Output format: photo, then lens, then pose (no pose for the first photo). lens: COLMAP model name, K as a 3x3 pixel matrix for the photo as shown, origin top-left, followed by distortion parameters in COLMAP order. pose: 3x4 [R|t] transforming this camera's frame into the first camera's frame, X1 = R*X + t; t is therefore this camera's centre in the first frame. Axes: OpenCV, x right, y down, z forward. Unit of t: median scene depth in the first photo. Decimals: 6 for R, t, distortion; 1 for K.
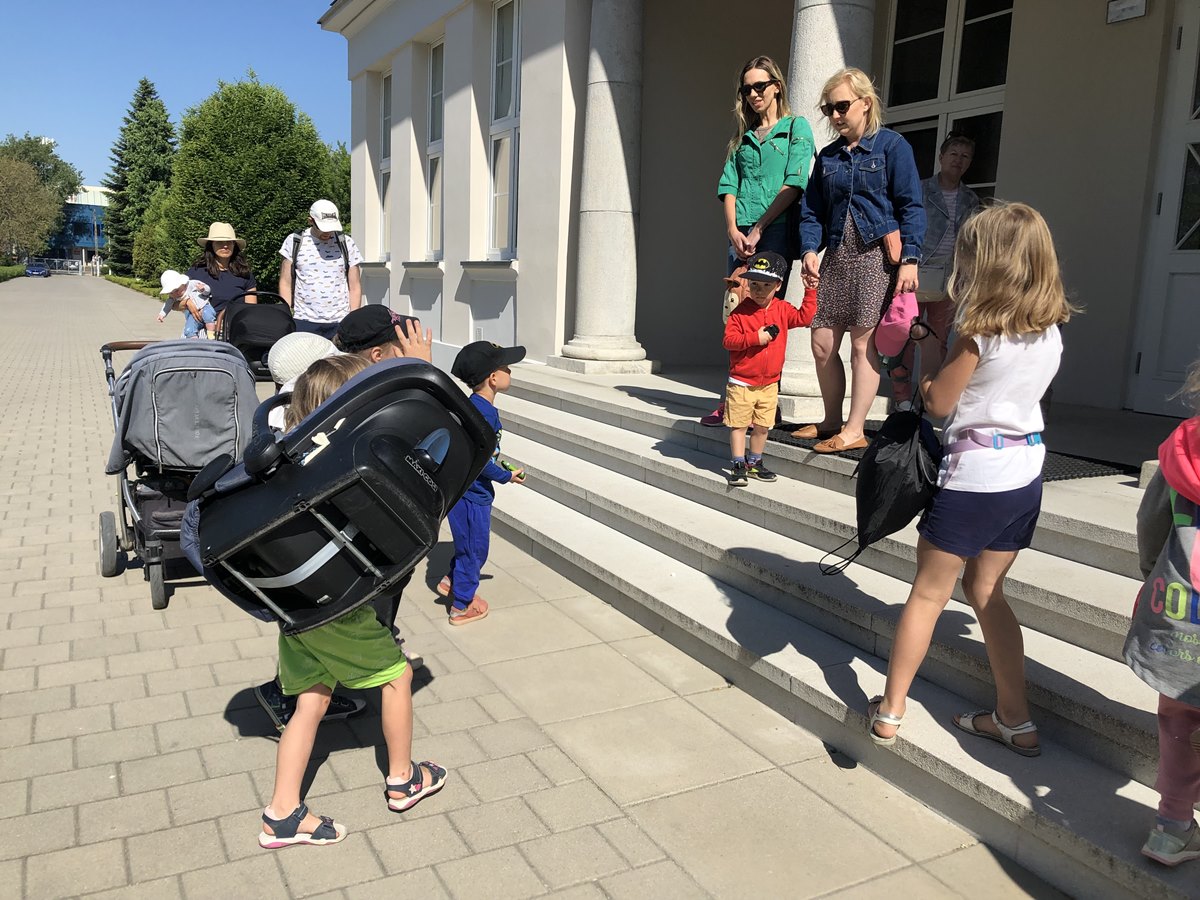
lens RADIAL K [[989.6, 0, 596.6], [0, 989.6, 428.7], [0, 0, 1]] dist [-0.011170, 0.001970]
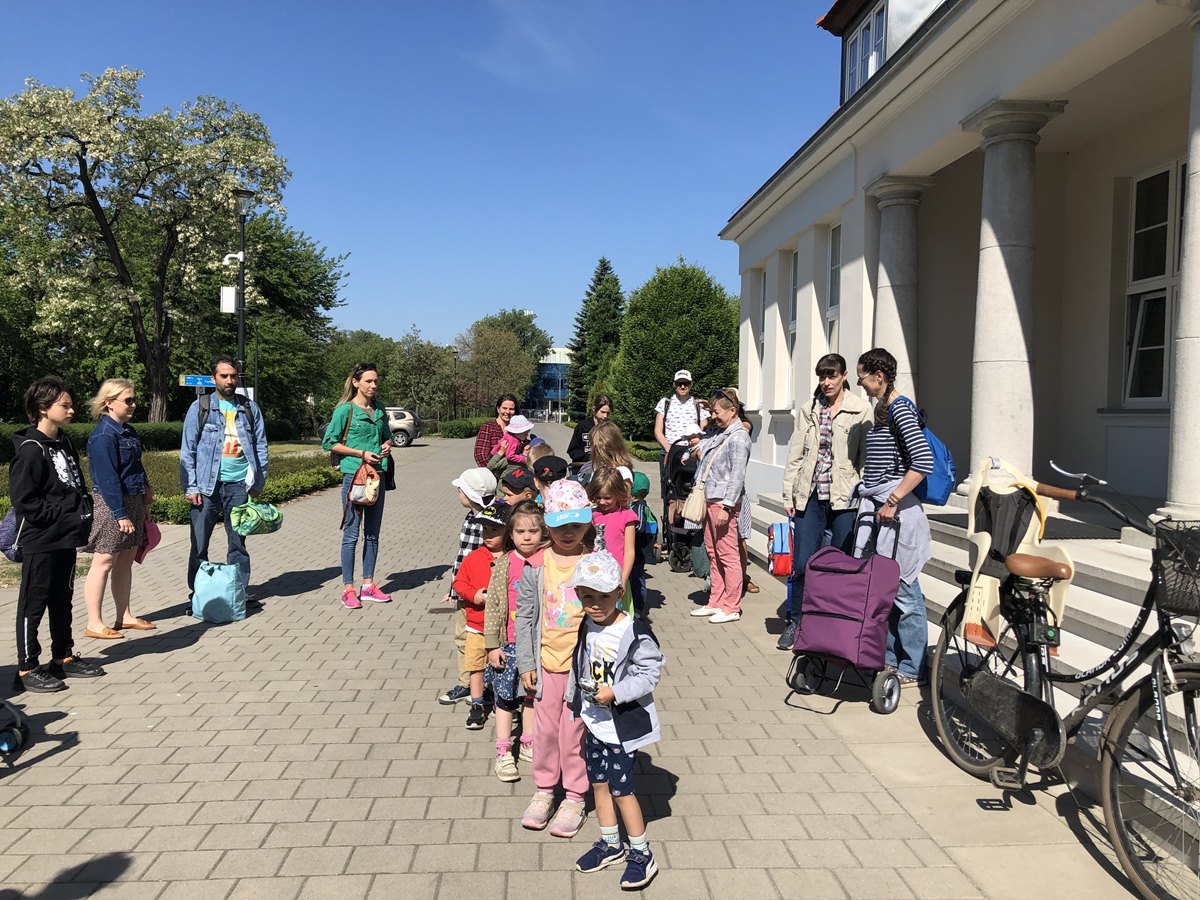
lens RADIAL K [[952.2, 0, 573.6], [0, 952.2, 476.1], [0, 0, 1]] dist [0.023851, -0.001153]
pose [[0.901051, 0.012210, -0.433540, 0.051769], [-0.052836, 0.995249, -0.081783, 0.015894], [0.430482, 0.096597, 0.897415, -0.105673]]
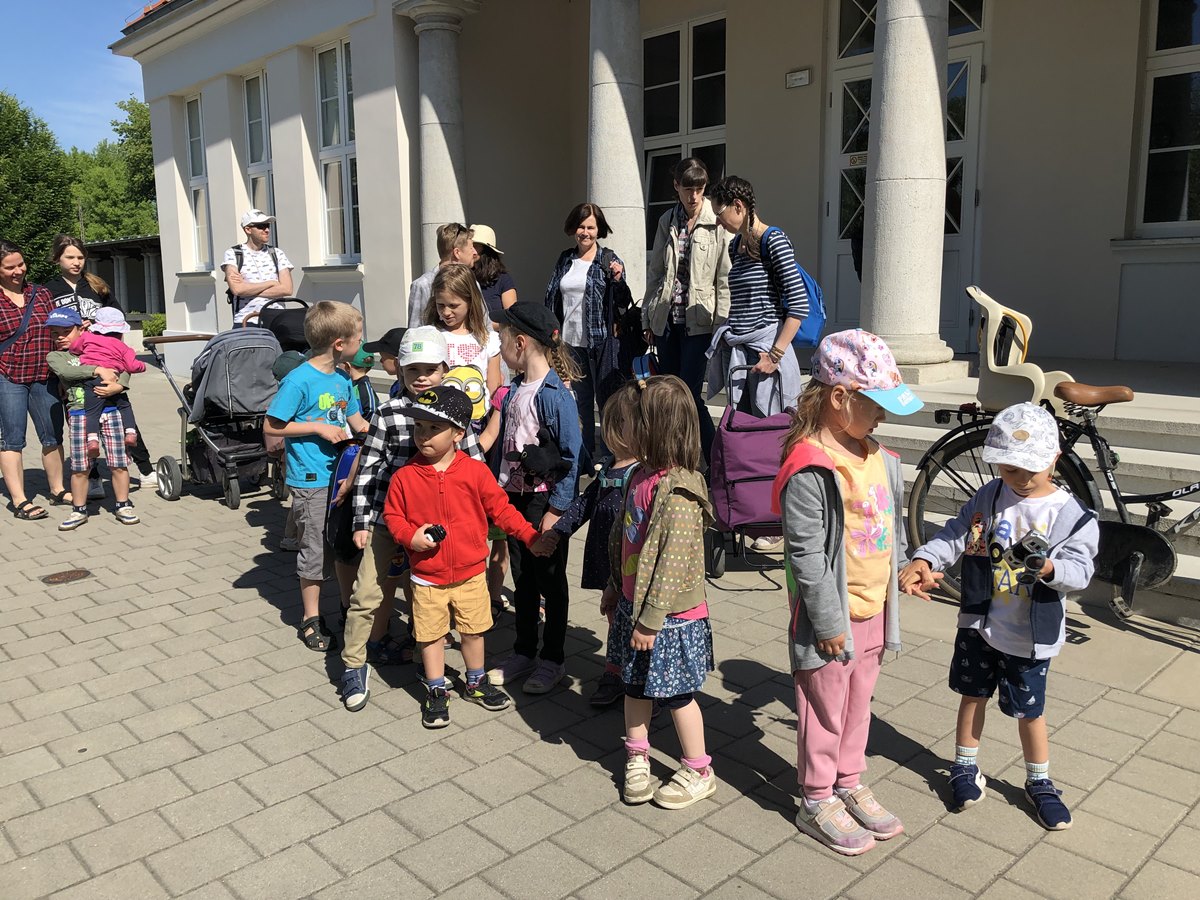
lens RADIAL K [[974.6, 0, 600.0], [0, 974.6, 450.0], [0, 0, 1]] dist [0.011455, 0.005023]
pose [[0.968179, -0.081607, 0.236581, -0.030357], [0.076069, 0.996574, 0.032458, 0.013126], [-0.238419, -0.013429, 0.971070, -0.075749]]
